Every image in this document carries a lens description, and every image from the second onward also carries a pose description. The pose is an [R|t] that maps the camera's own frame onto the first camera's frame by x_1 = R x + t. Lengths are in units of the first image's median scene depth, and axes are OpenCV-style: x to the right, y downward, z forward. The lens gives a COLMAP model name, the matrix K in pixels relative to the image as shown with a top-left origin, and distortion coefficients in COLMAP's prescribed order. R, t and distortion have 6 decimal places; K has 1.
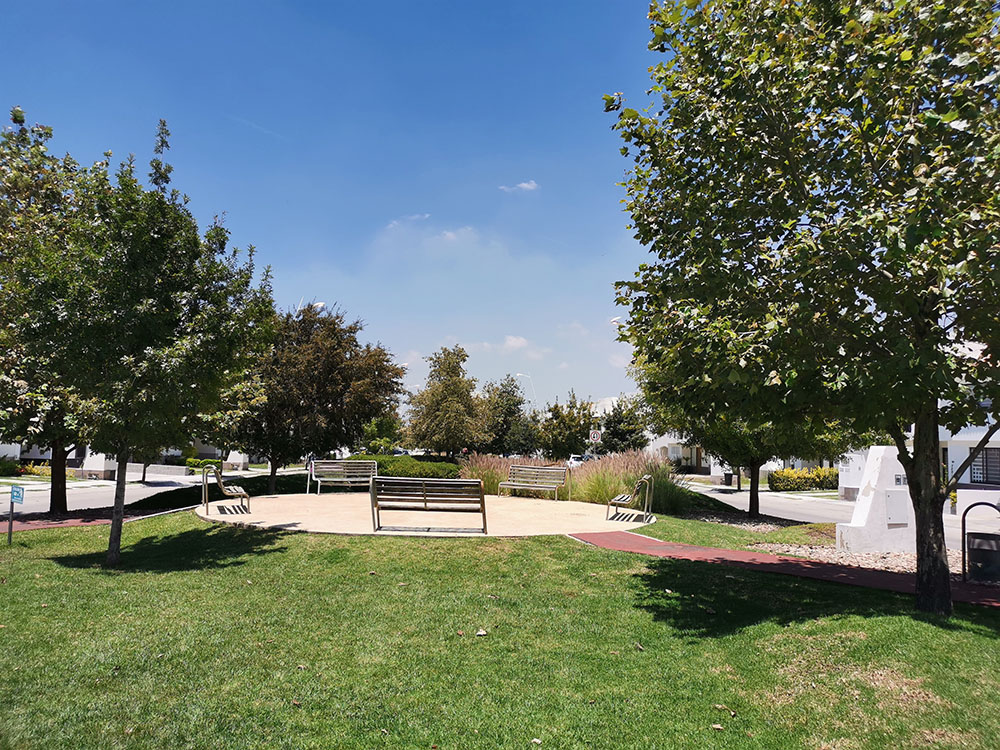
lens RADIAL K [[793.7, 0, 500.0], [0, 793.7, 375.0], [0, 0, 1]] dist [0.033066, -0.001080]
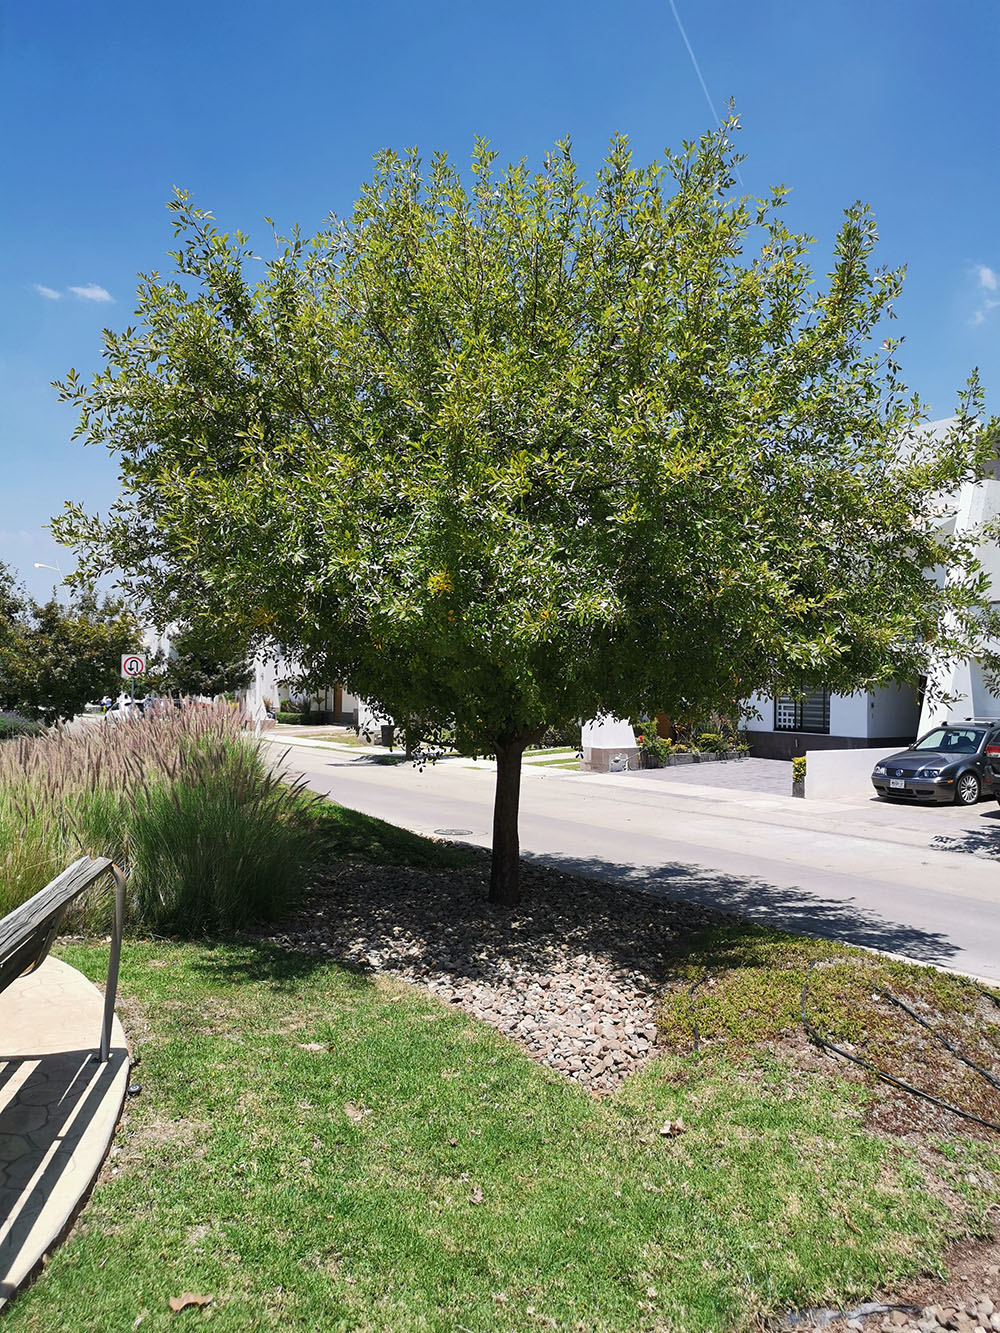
lens RADIAL K [[1058.0, 0, 500.0], [0, 1058.0, 666.5], [0, 0, 1]] dist [0.033066, -0.001080]
pose [[0.921946, -0.018243, 0.386888, 0.071613], [-0.011888, 0.997087, 0.075345, 0.023608], [-0.387136, -0.074063, 0.919043, 0.293489]]
